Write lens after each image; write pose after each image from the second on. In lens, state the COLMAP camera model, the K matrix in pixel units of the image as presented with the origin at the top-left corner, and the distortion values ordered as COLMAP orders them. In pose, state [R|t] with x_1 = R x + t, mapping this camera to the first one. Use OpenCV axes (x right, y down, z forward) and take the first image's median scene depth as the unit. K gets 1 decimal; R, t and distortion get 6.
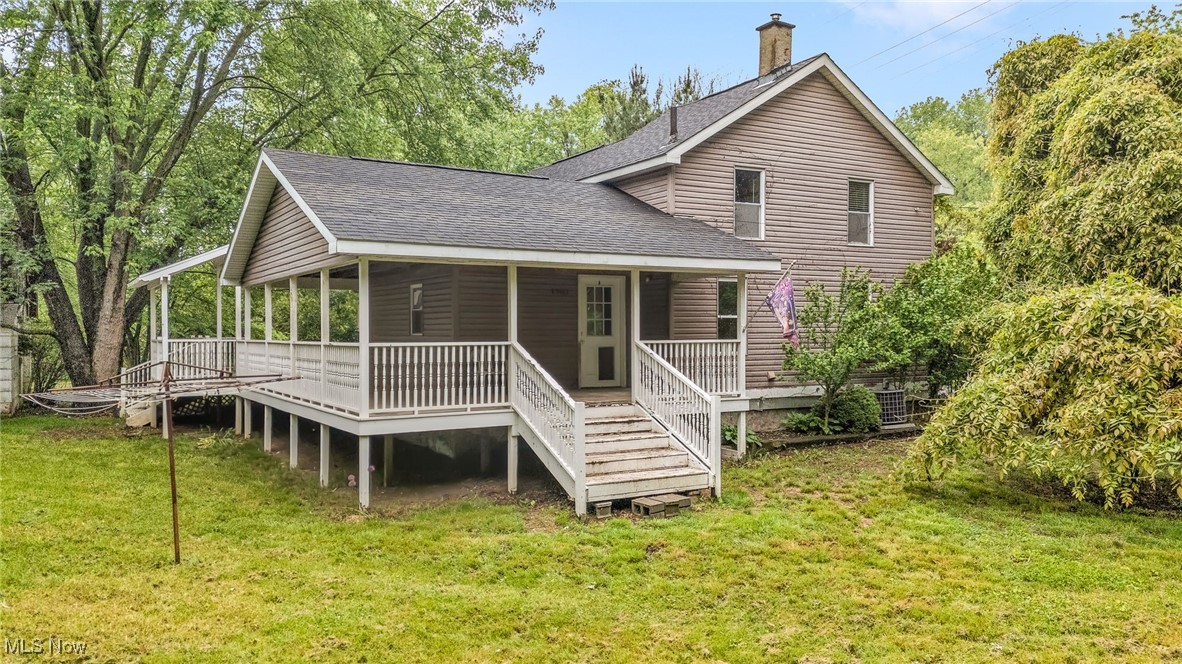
lens RADIAL K [[924.5, 0, 590.1], [0, 924.5, 332.9], [0, 0, 1]] dist [-0.000255, -0.002490]
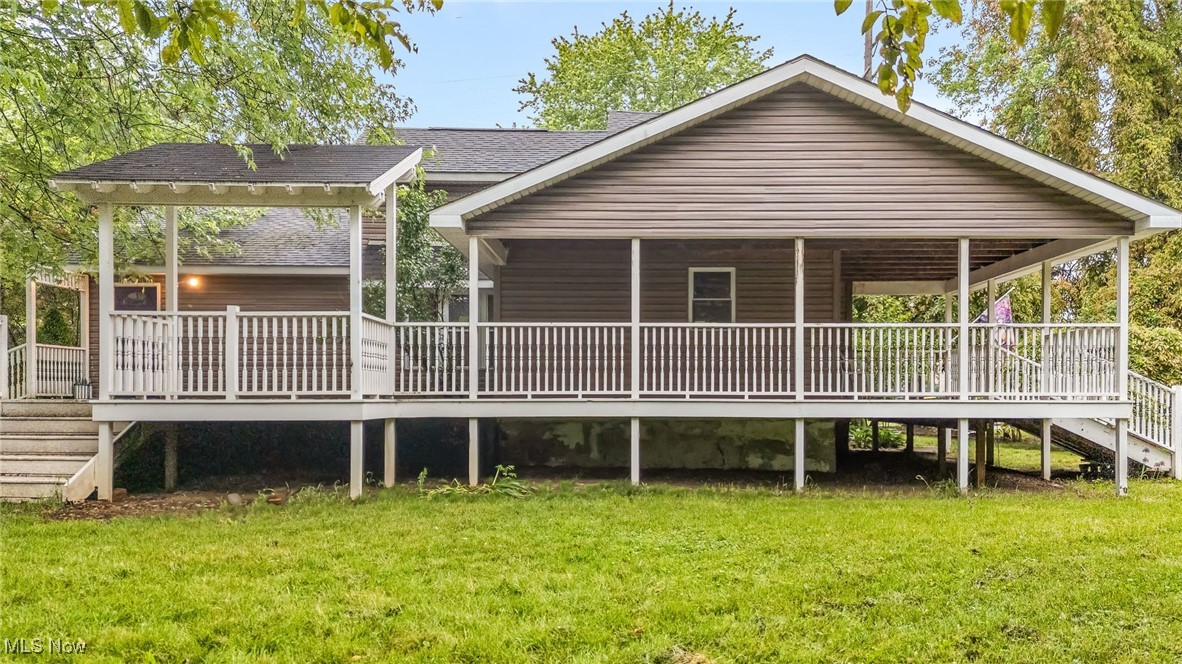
lens RADIAL K [[924.5, 0, 591.1], [0, 924.5, 325.4], [0, 0, 1]] dist [-0.000255, -0.002490]
pose [[0.854808, 0.015793, -0.518705, 0.221783], [-0.008914, 0.999836, 0.015751, -0.001414], [0.518868, -0.008840, 0.854808, 0.141672]]
